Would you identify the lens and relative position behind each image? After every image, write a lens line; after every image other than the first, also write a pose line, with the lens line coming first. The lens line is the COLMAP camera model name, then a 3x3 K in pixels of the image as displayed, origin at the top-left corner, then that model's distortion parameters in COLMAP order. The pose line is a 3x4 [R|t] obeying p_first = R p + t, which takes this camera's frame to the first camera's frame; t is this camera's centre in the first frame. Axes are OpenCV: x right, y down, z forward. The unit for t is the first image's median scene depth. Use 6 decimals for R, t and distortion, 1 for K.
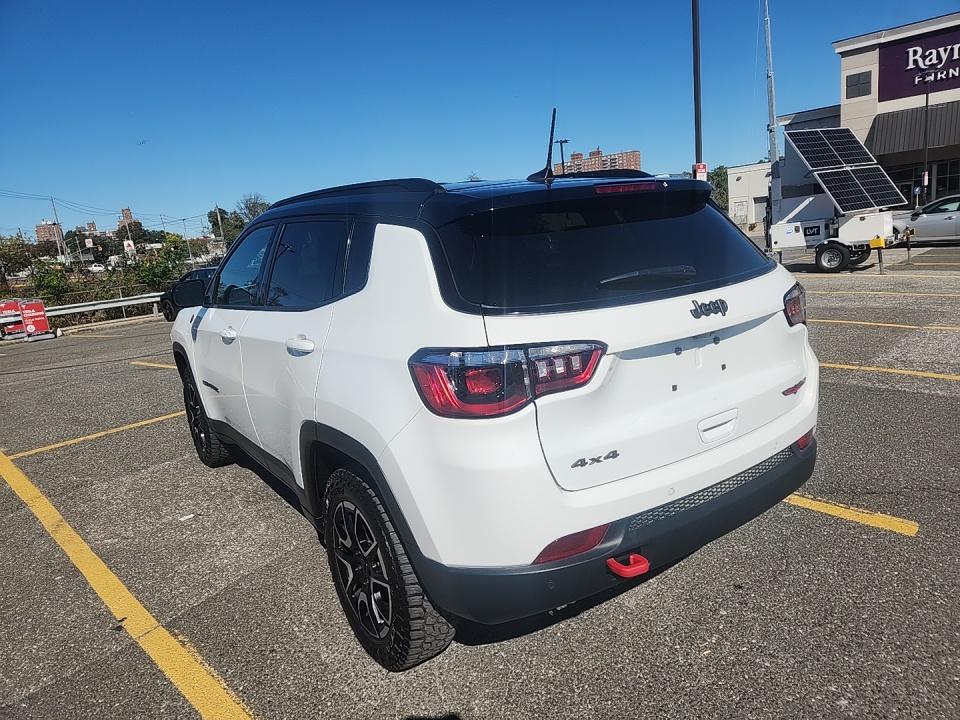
lens RADIAL K [[652.5, 0, 474.8], [0, 652.5, 361.9], [0, 0, 1]] dist [0.082923, -0.067815]
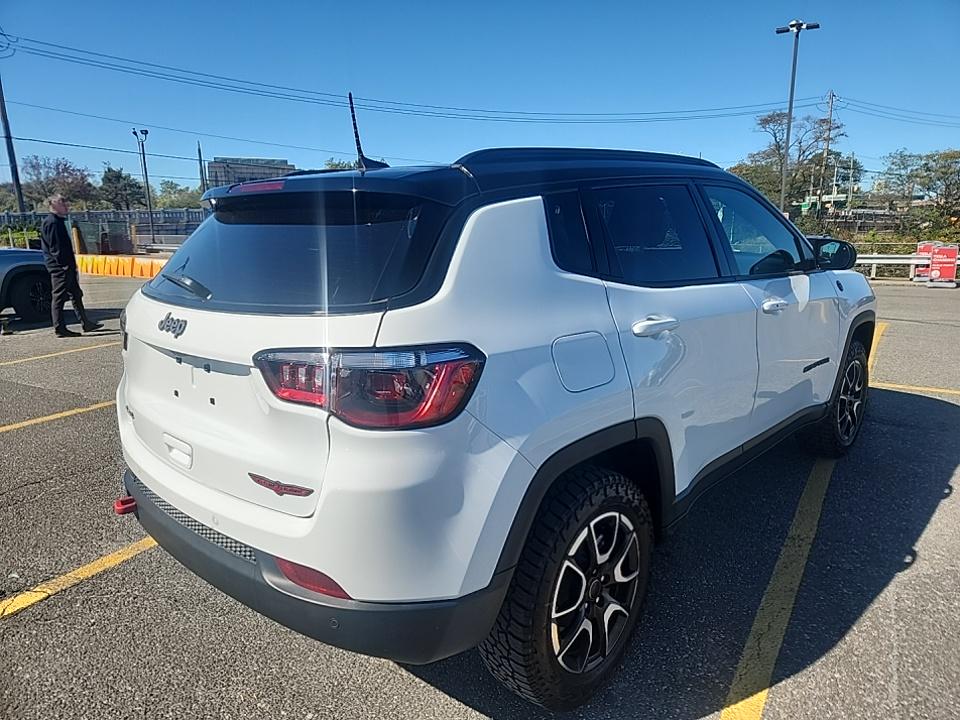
lens RADIAL K [[652.5, 0, 474.8], [0, 652.5, 361.9], [0, 0, 1]] dist [0.082923, -0.067815]
pose [[0.209328, 0.290945, -0.933559, 1.325978], [-0.201019, 0.947123, 0.250099, -0.349239], [0.956961, 0.135310, 0.256744, 1.171088]]
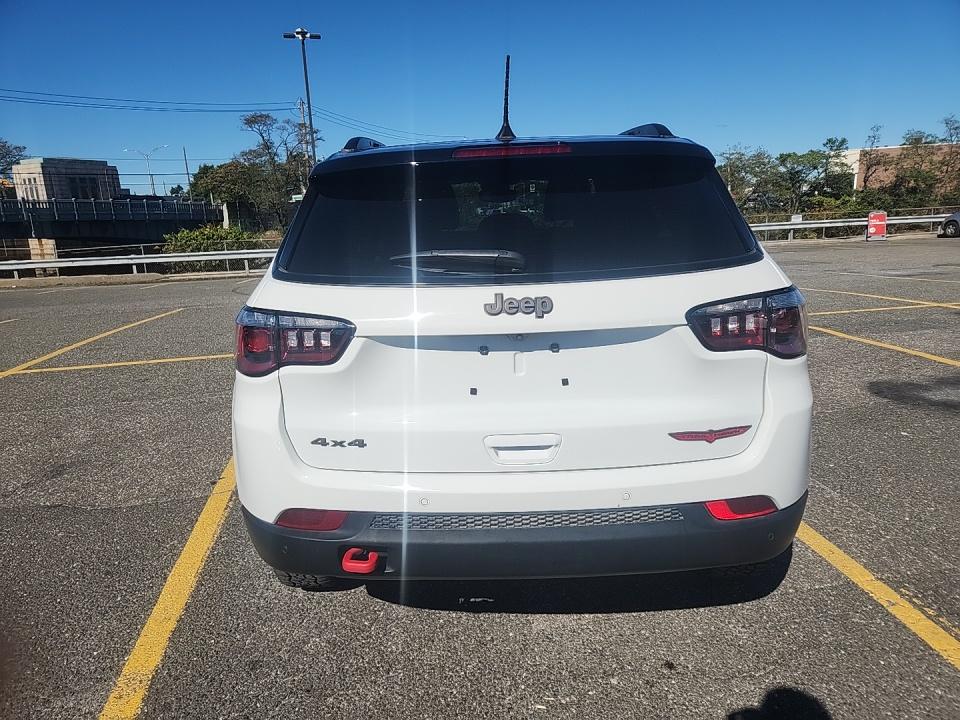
lens RADIAL K [[652.5, 0, 474.8], [0, 652.5, 361.9], [0, 0, 1]] dist [0.082923, -0.067815]
pose [[0.809003, 0.194855, -0.554567, 0.773751], [-0.152576, 0.980731, 0.122016, -0.103436], [0.567657, -0.014098, 0.823145, 0.296610]]
